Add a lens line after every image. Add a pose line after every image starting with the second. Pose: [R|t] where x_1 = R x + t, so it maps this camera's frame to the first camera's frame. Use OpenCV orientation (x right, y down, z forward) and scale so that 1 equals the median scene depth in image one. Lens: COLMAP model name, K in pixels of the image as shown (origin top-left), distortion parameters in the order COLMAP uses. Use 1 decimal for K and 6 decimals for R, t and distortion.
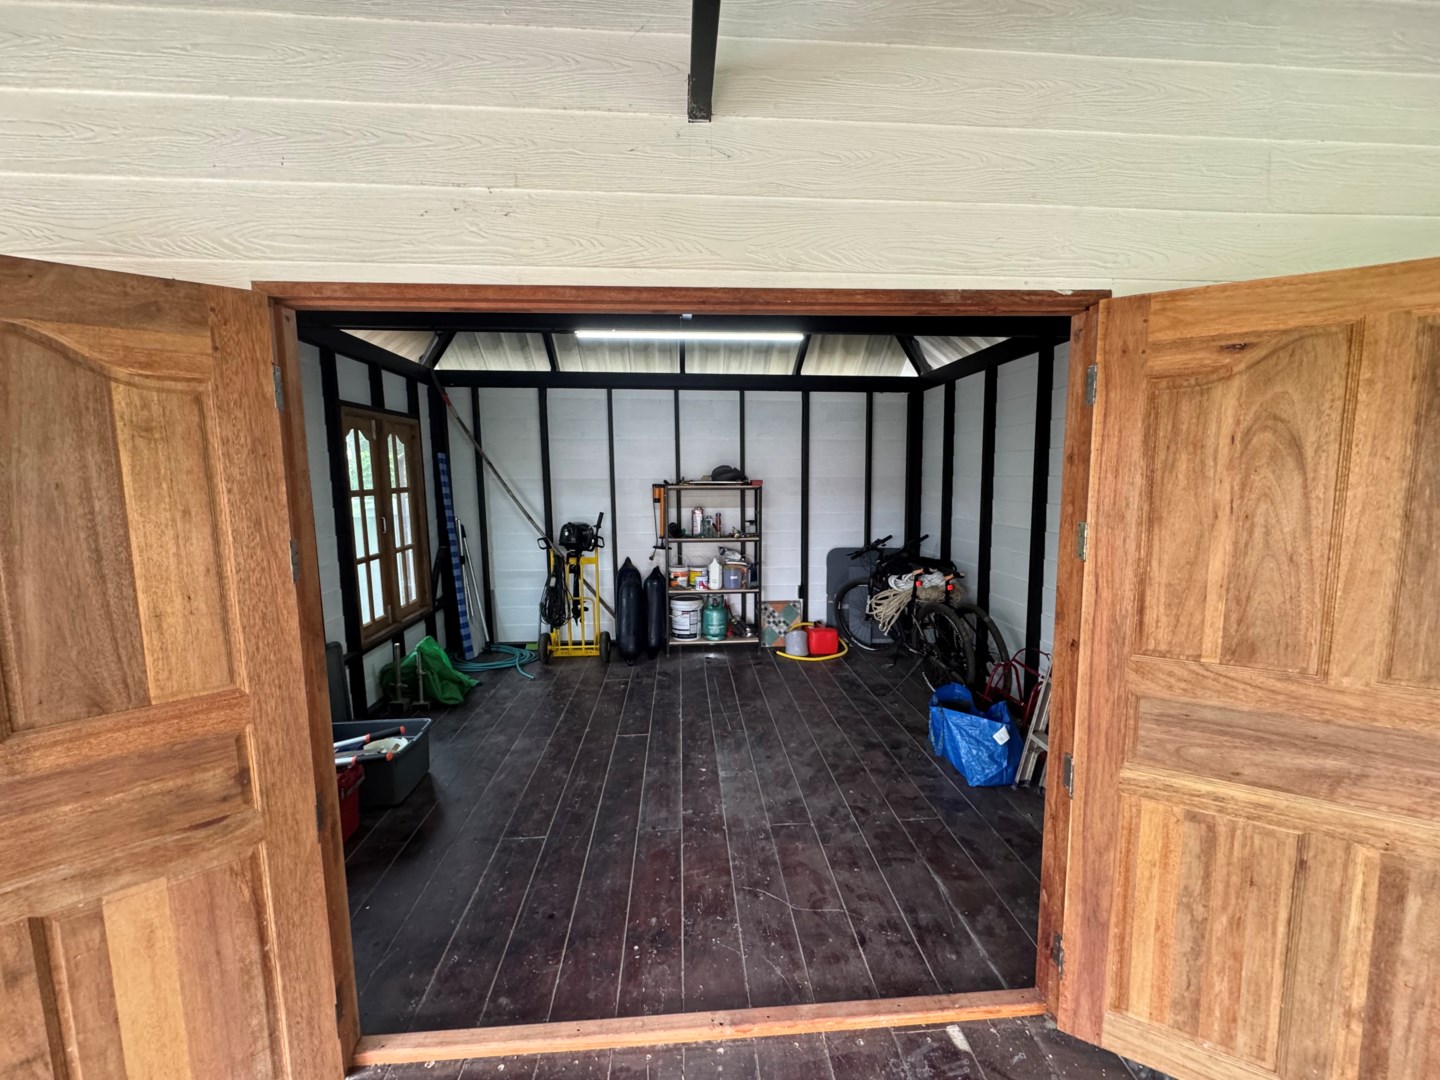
lens RADIAL K [[568.0, 0, 719.0], [0, 568.0, 534.3], [0, 0, 1]] dist [-0.002074, -0.000357]
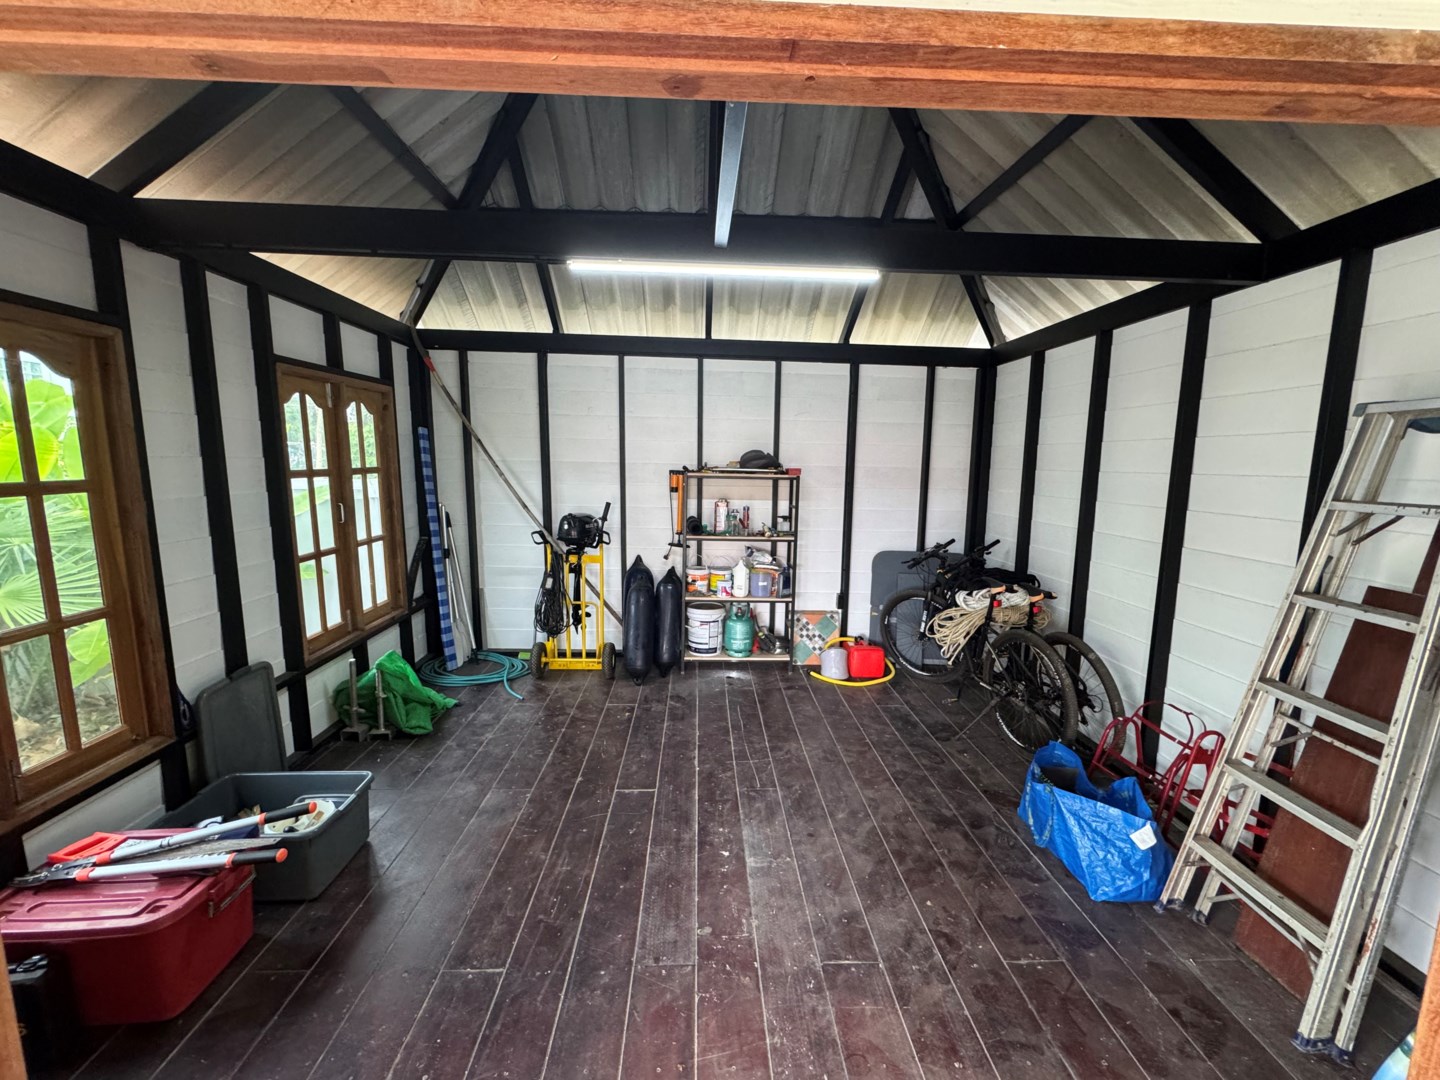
lens RADIAL K [[568.0, 0, 719.0], [0, 568.0, 534.3], [0, 0, 1]] dist [-0.002074, -0.000357]
pose [[0.999168, 0.028017, -0.029621, -0.017762], [-0.027219, 0.999264, 0.027013, -0.020297], [0.030356, -0.026184, 0.999196, 0.176515]]
